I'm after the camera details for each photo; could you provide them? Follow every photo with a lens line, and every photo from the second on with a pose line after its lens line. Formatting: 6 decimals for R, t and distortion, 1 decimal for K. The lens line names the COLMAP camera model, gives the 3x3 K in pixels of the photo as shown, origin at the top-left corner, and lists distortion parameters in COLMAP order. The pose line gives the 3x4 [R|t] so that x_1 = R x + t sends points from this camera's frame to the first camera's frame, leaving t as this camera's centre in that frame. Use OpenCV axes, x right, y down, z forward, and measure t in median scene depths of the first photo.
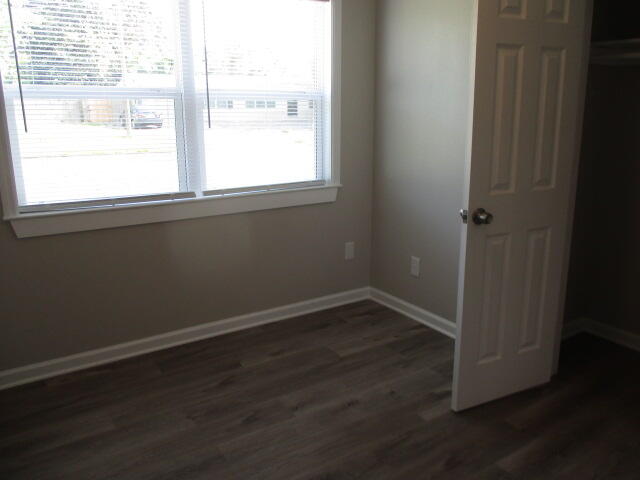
lens RADIAL K [[528.4, 0, 329.4], [0, 528.4, 235.2], [0, 0, 1]] dist [-0.030906, 0.006568]
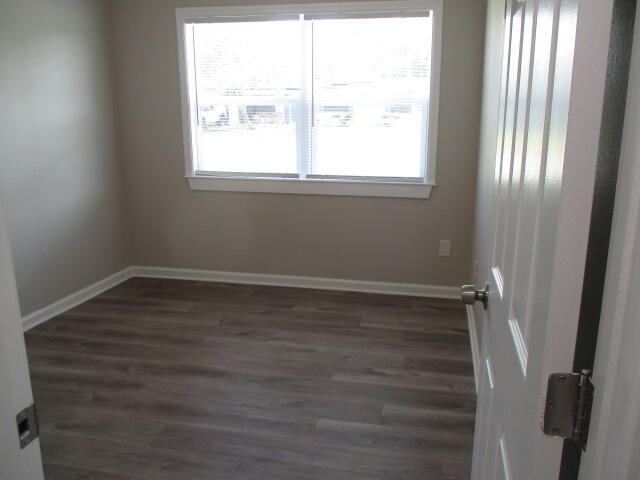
lens RADIAL K [[528.4, 0, 320.4], [0, 528.4, 234.4], [0, 0, 1]] dist [-0.030906, 0.006568]
pose [[0.695290, 0.168443, -0.698712, 0.781389], [-0.171399, 0.982961, 0.066409, -0.031823], [0.697993, 0.073585, 0.712314, 0.102149]]
